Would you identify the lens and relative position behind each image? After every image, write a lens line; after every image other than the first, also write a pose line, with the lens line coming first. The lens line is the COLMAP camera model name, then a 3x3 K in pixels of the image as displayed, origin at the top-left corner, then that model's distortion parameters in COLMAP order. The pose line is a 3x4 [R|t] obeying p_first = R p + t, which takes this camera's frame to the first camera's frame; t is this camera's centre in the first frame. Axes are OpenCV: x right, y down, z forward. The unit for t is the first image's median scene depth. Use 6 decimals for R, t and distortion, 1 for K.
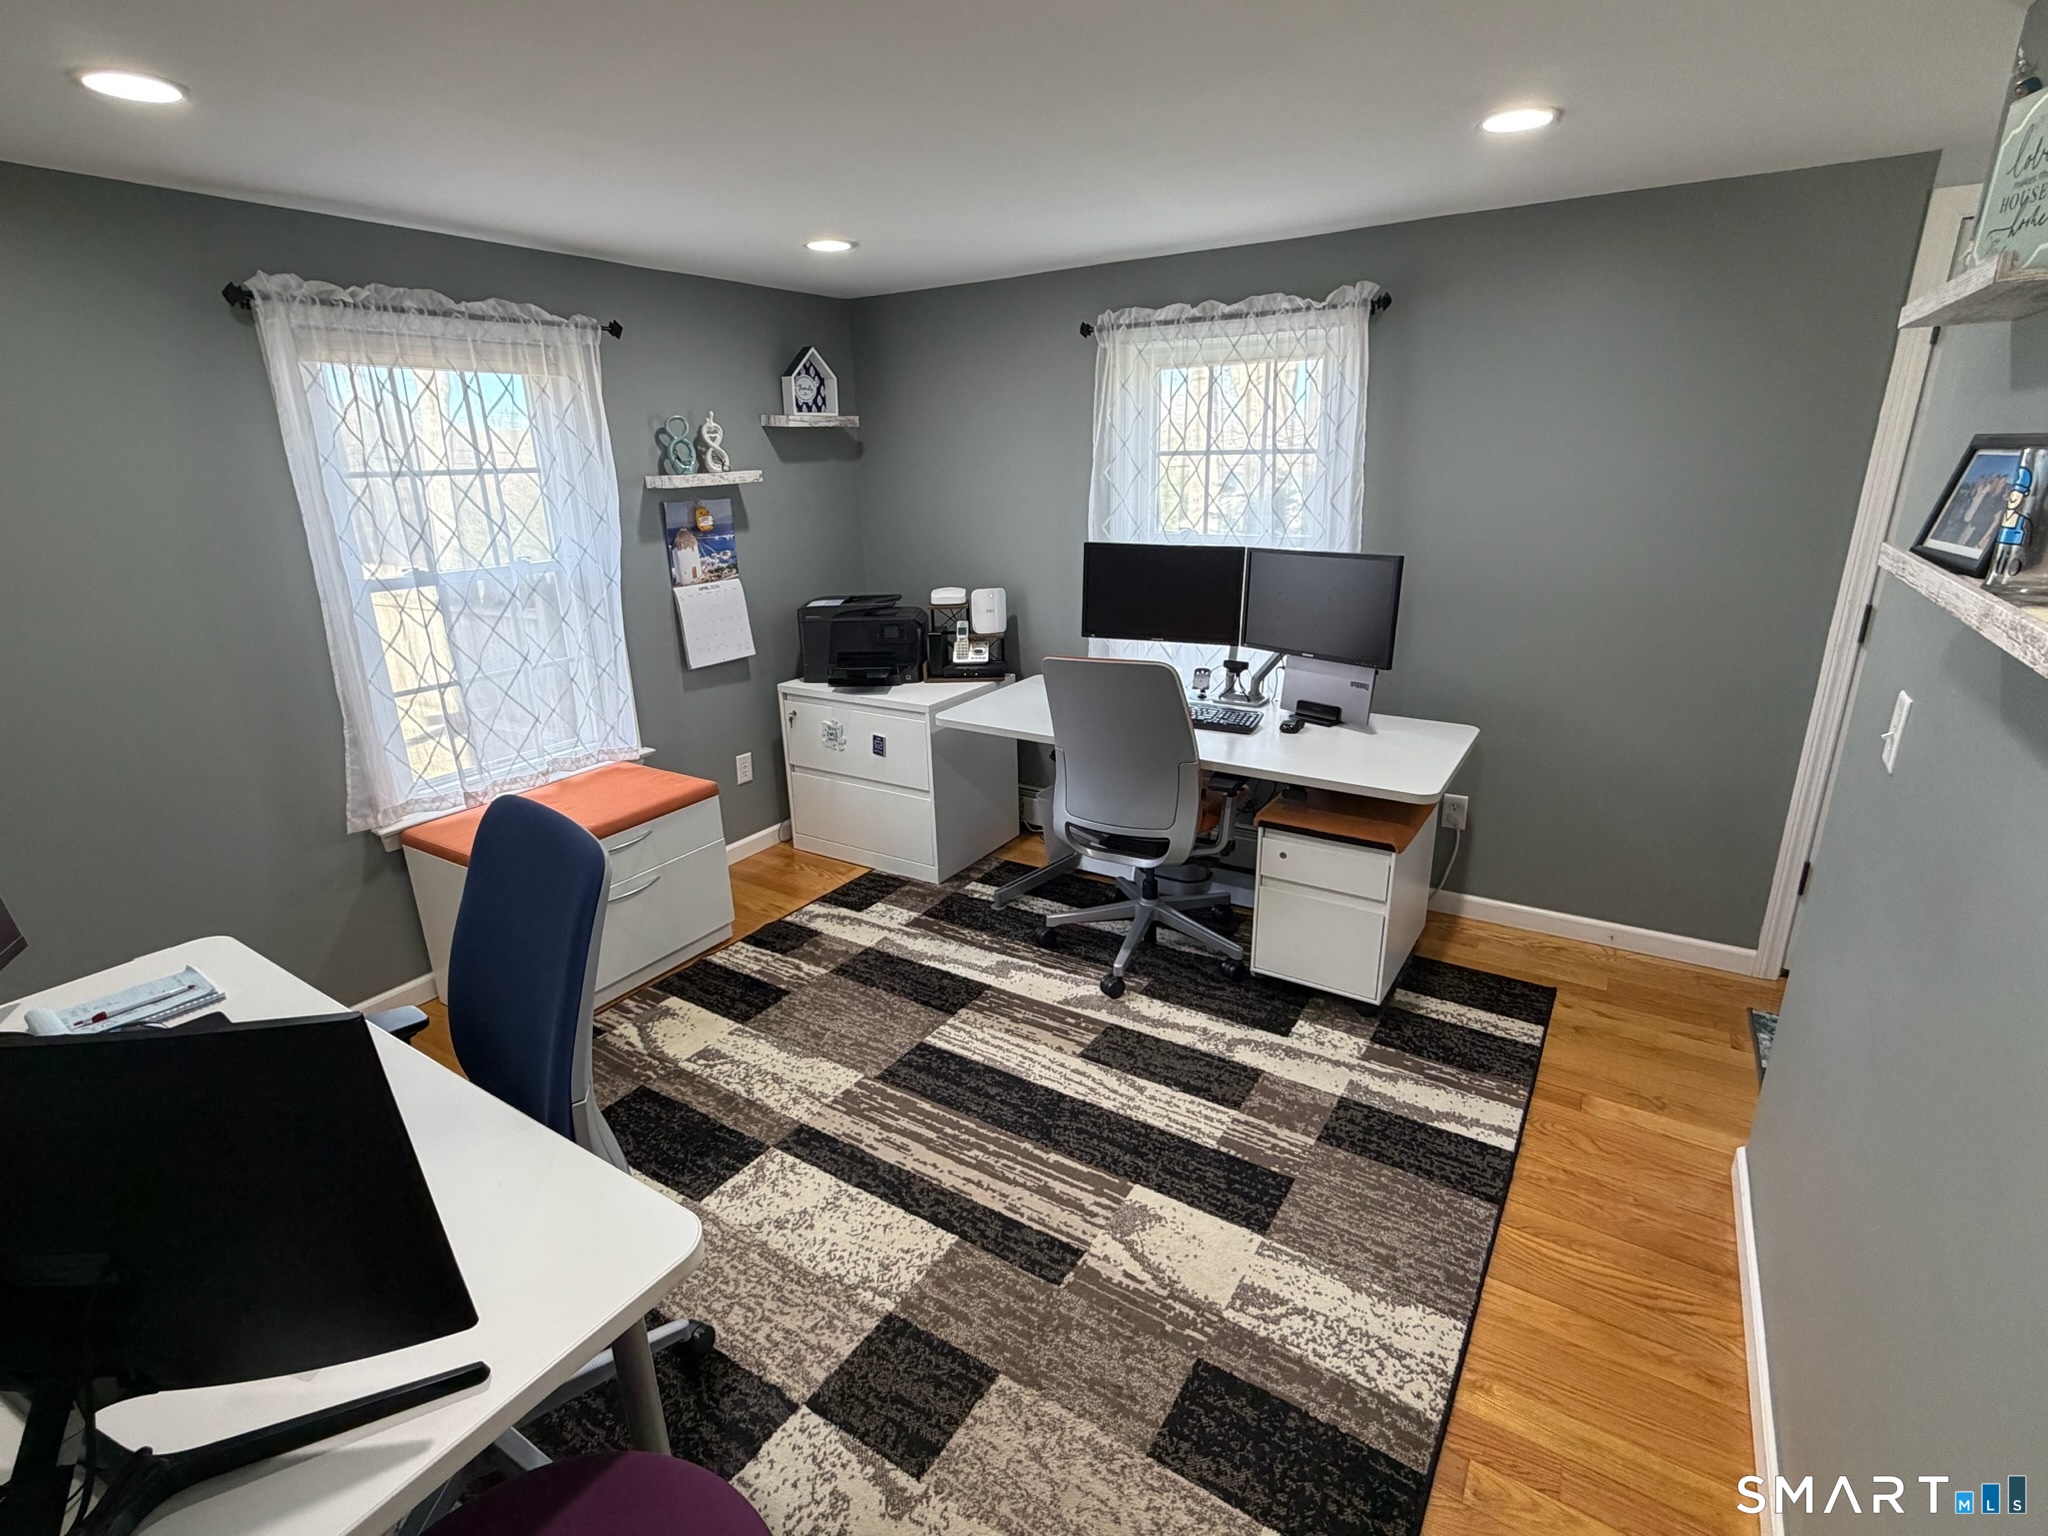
lens RADIAL K [[970.0, 0, 1020.6], [0, 970.0, 767.6], [0, 0, 1]] dist [-0.001152, -0.000404]
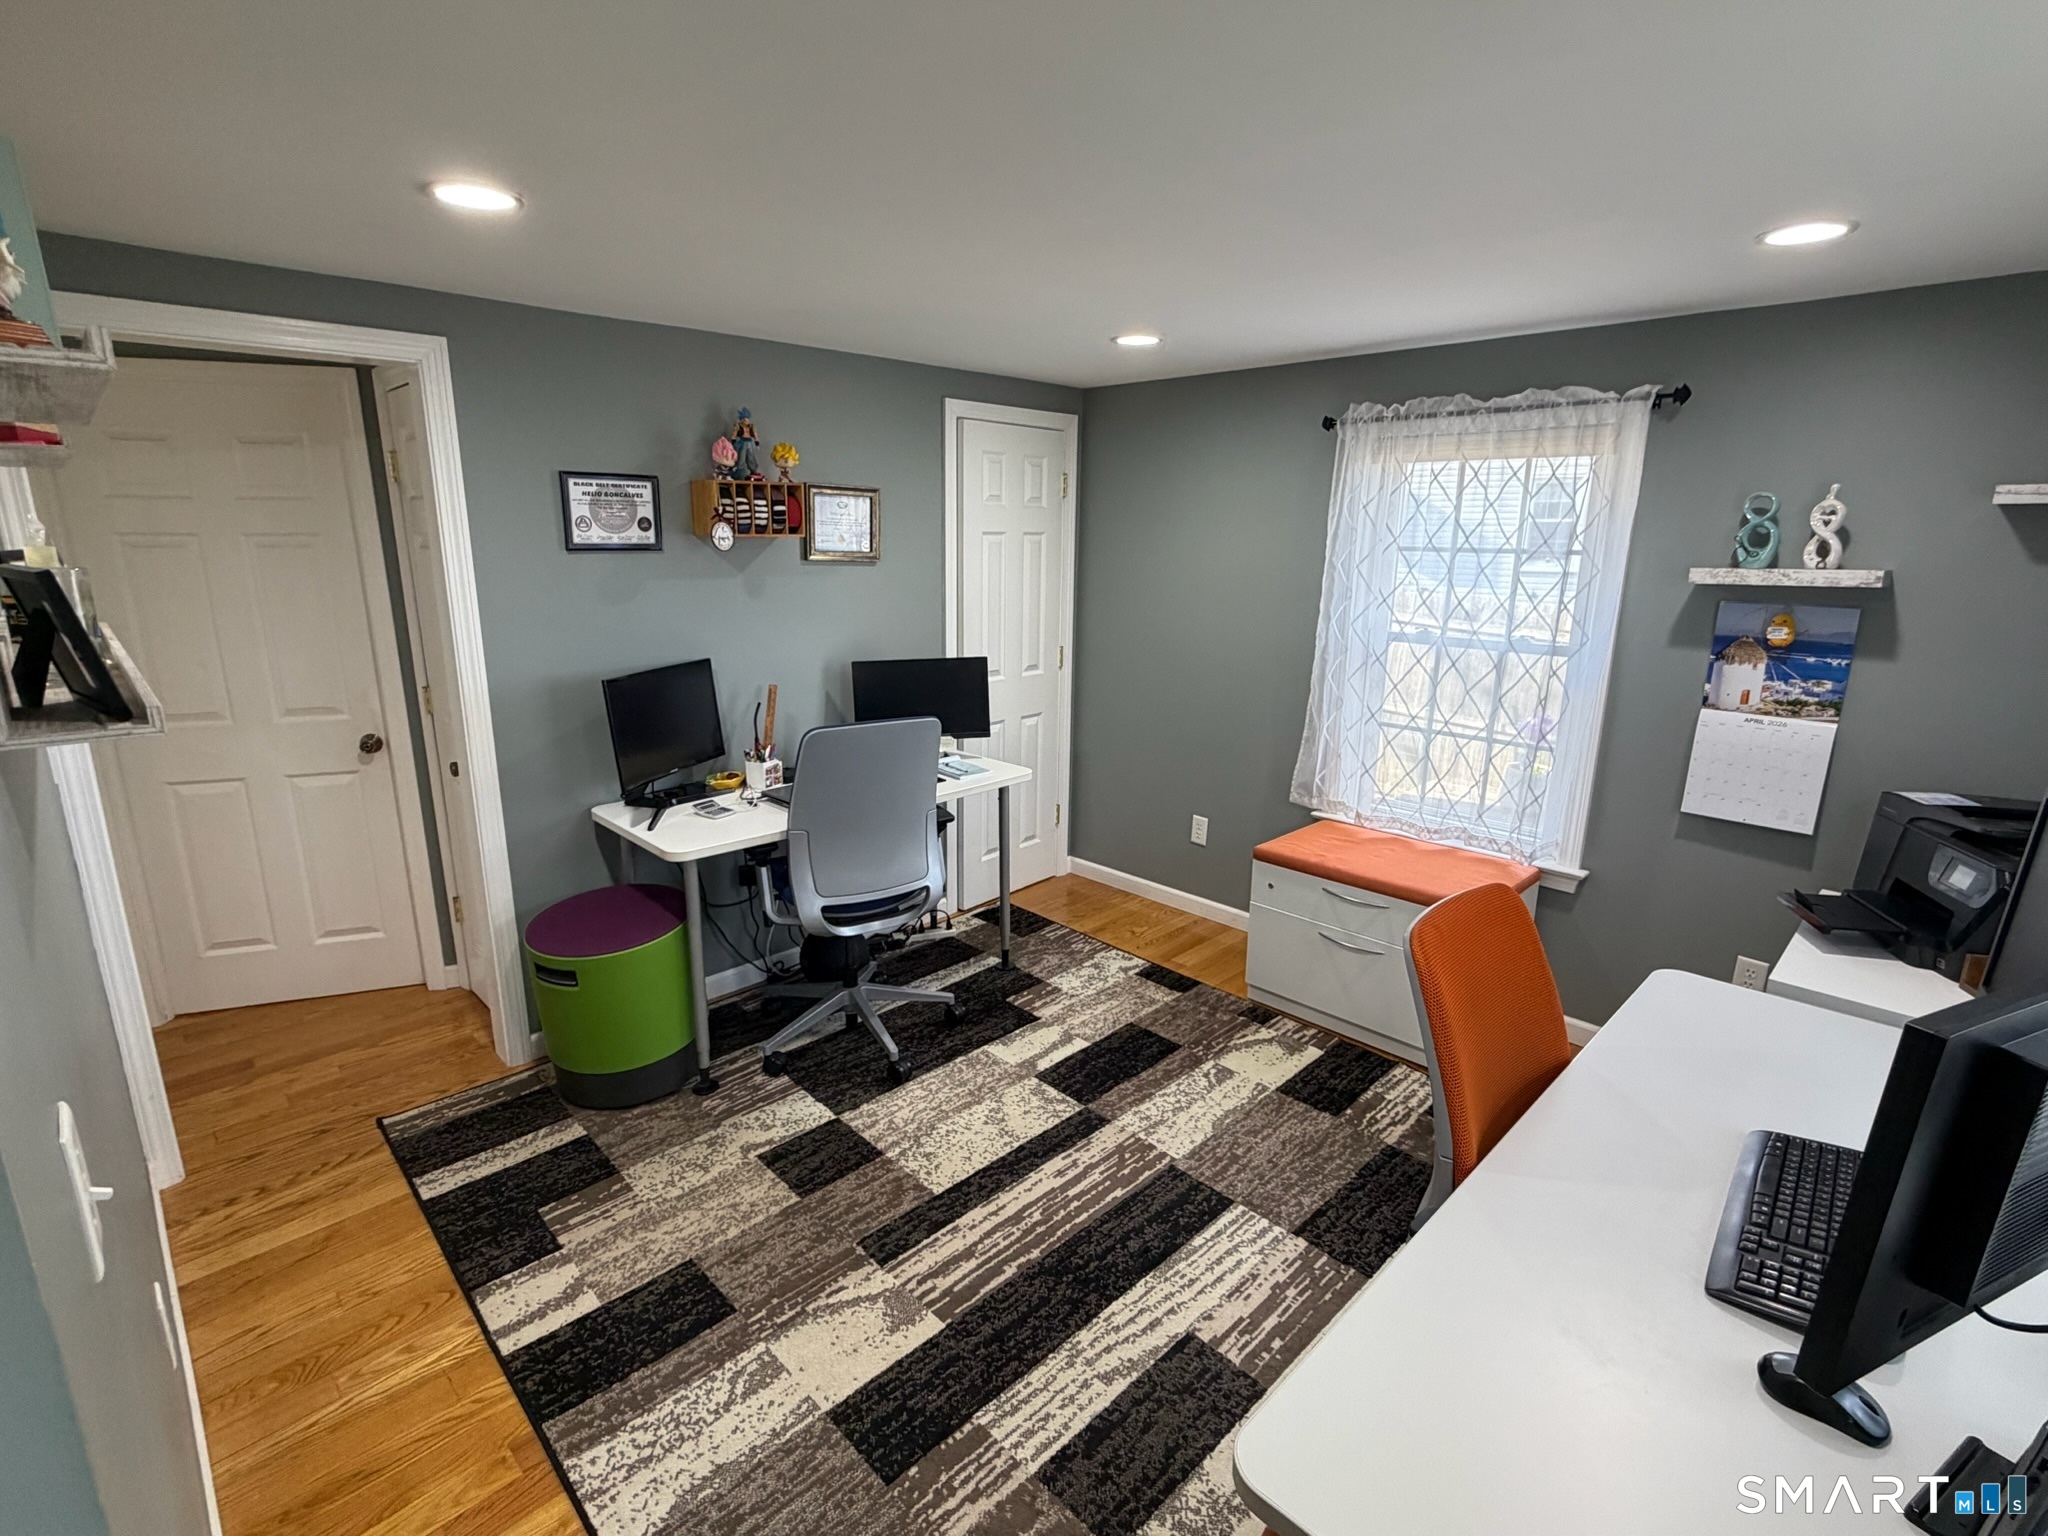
lens RADIAL K [[970.0, 0, 1020.6], [0, 970.0, 767.6], [0, 0, 1]] dist [-0.001152, -0.000404]
pose [[-0.221122, 0.253853, -0.941628, 0.888819], [-0.305234, 0.899006, 0.314040, -0.382037], [0.926249, 0.356858, -0.121305, 1.047371]]
